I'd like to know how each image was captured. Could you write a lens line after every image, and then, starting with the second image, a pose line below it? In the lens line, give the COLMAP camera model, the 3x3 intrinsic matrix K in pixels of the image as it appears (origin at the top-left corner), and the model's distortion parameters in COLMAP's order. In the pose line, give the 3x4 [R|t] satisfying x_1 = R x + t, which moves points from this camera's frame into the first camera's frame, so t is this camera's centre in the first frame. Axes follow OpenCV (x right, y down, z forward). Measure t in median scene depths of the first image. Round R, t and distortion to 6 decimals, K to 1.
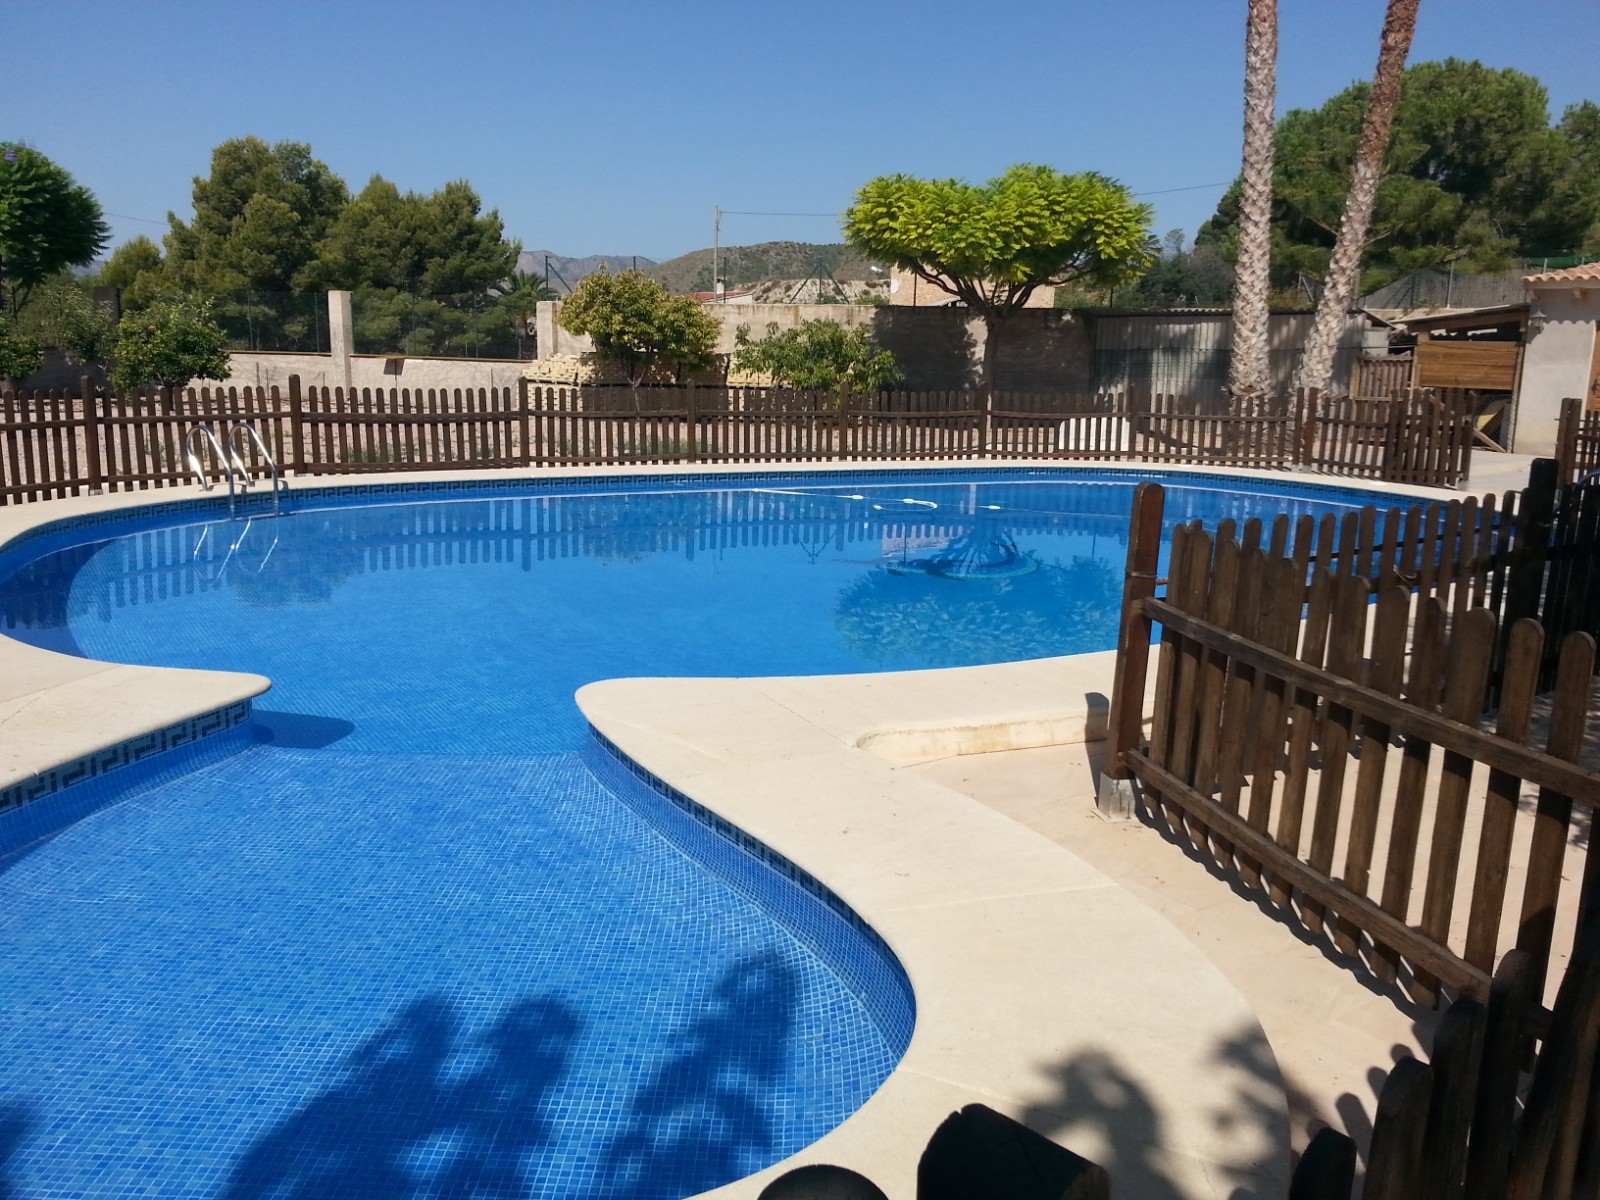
lens RADIAL K [[1302.1, 0, 794.3], [0, 1302.1, 606.3], [0, 0, 1]] dist [0.027728, -0.096142]
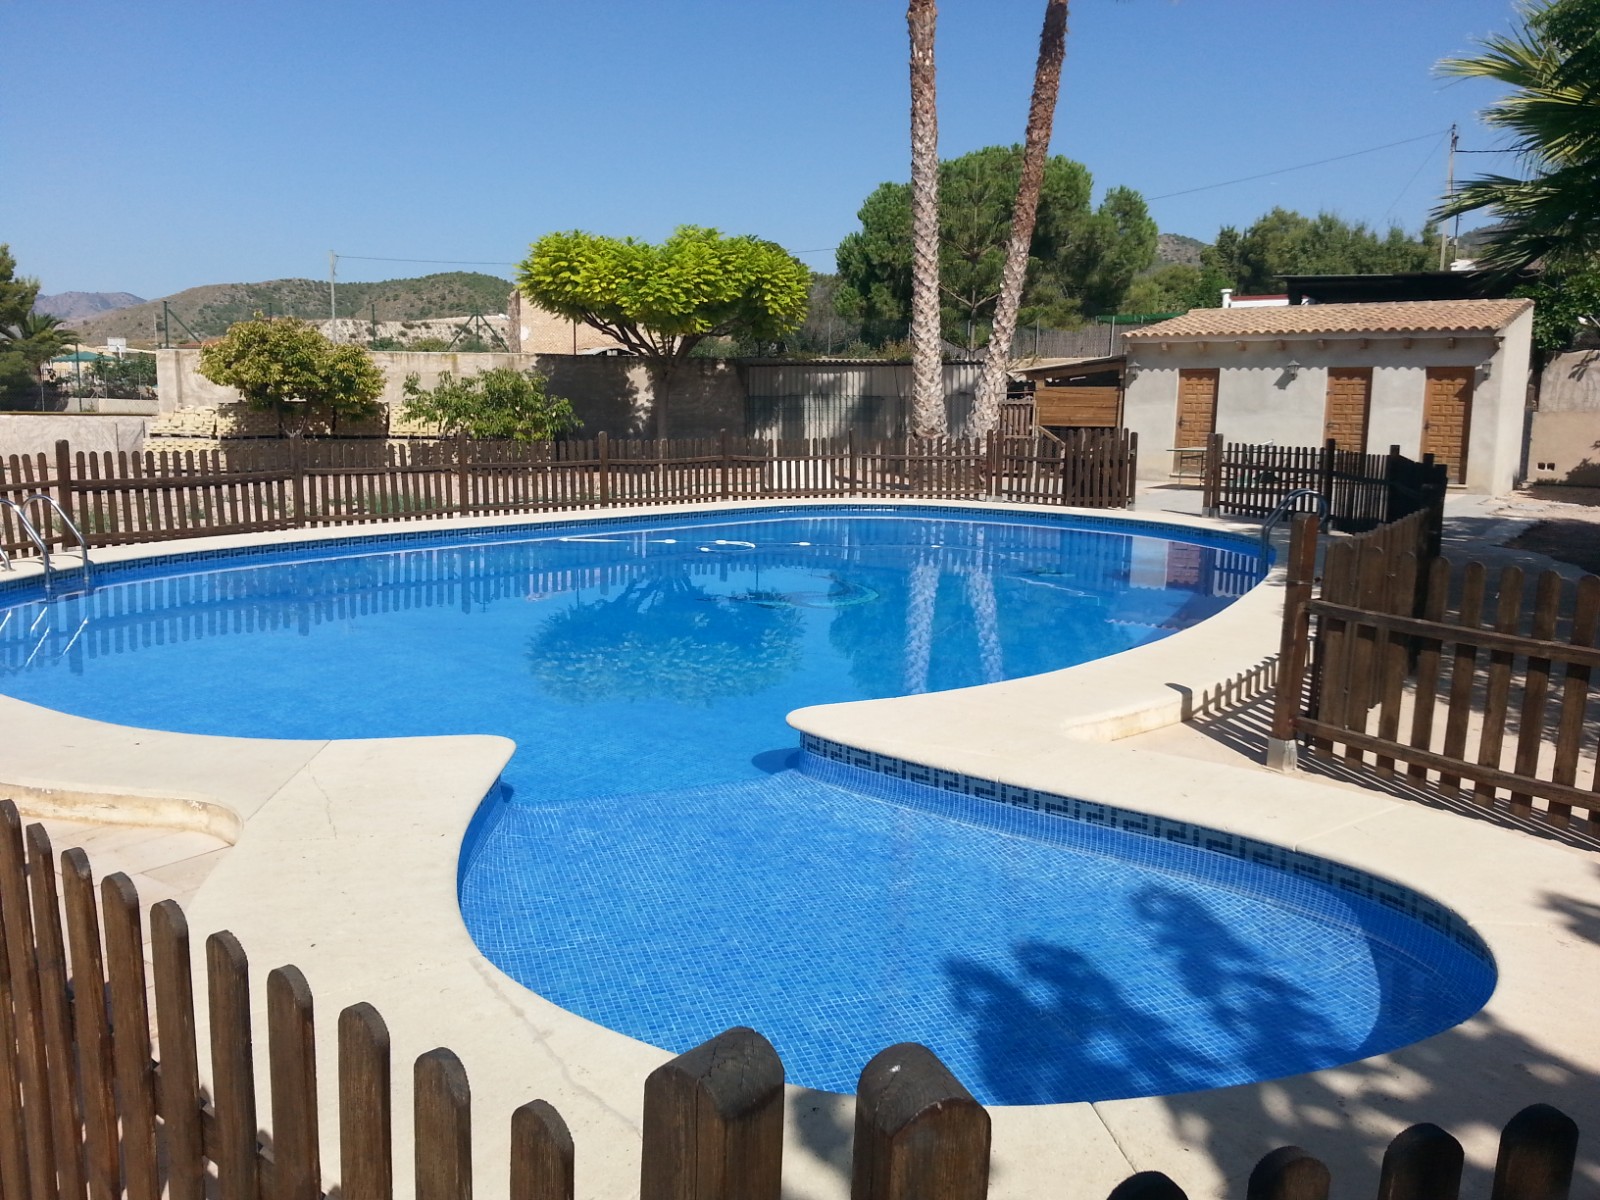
lens RADIAL K [[1302.1, 0, 813.0], [0, 1302.1, 612.0], [0, 0, 1]] dist [0.027728, -0.096142]
pose [[0.927004, -0.070594, 0.368349, -0.167708], [0.079965, 0.996745, -0.010218, -0.004286], [-0.366429, 0.038927, 0.929632, -0.020034]]
